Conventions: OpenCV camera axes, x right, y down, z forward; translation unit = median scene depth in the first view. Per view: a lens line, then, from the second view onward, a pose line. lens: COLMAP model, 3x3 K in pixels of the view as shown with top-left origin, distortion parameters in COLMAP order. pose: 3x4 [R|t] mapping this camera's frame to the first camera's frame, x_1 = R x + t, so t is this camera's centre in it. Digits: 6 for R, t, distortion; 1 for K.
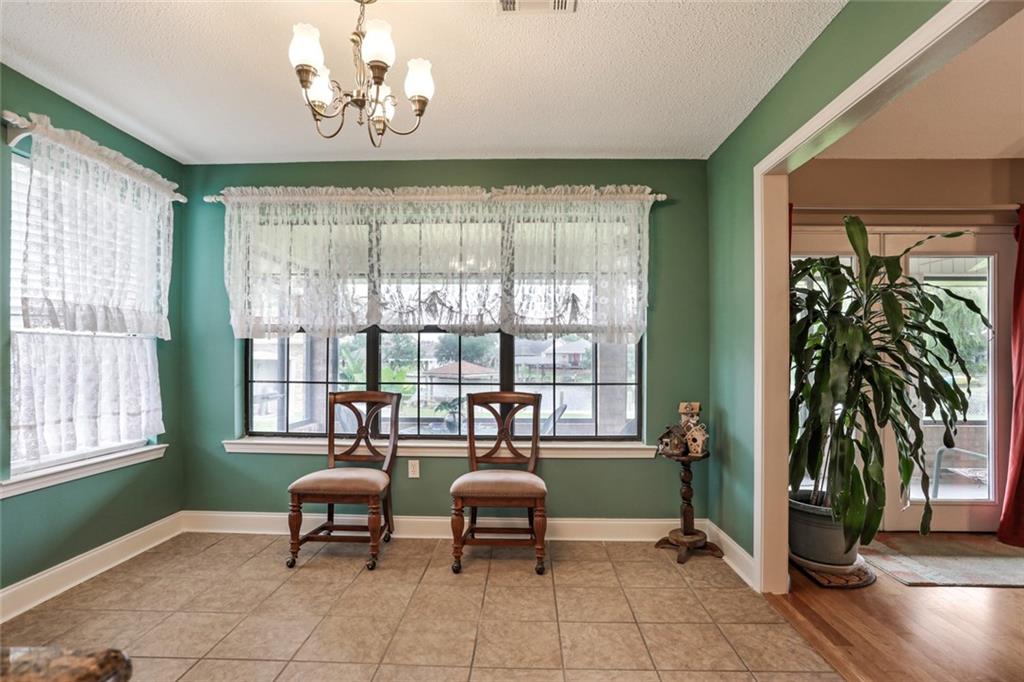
lens RADIAL K [[516.7, 0, 506.8], [0, 516.7, 350.2], [0, 0, 1]] dist [0.000363, 0.000723]
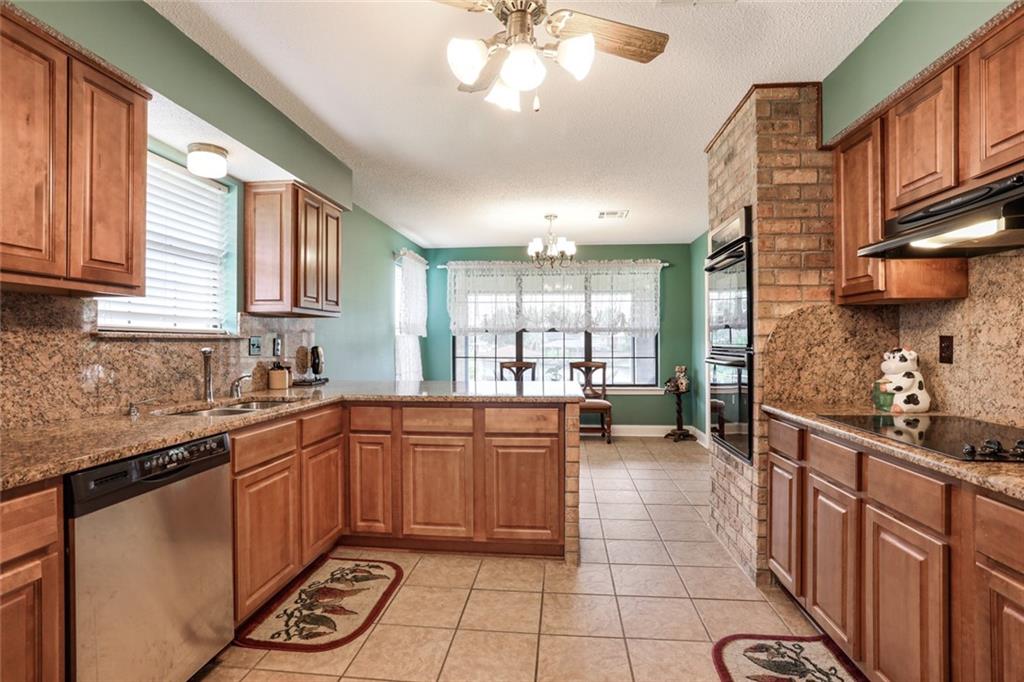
lens RADIAL K [[516.7, 0, 520.3], [0, 516.7, 335.2], [0, 0, 1]] dist [0.000363, 0.000723]
pose [[0.999191, -0.006805, -0.039630, -0.187383], [0.006935, 0.999971, 0.003122, -0.030014], [0.039607, -0.003394, 0.999210, -1.015659]]
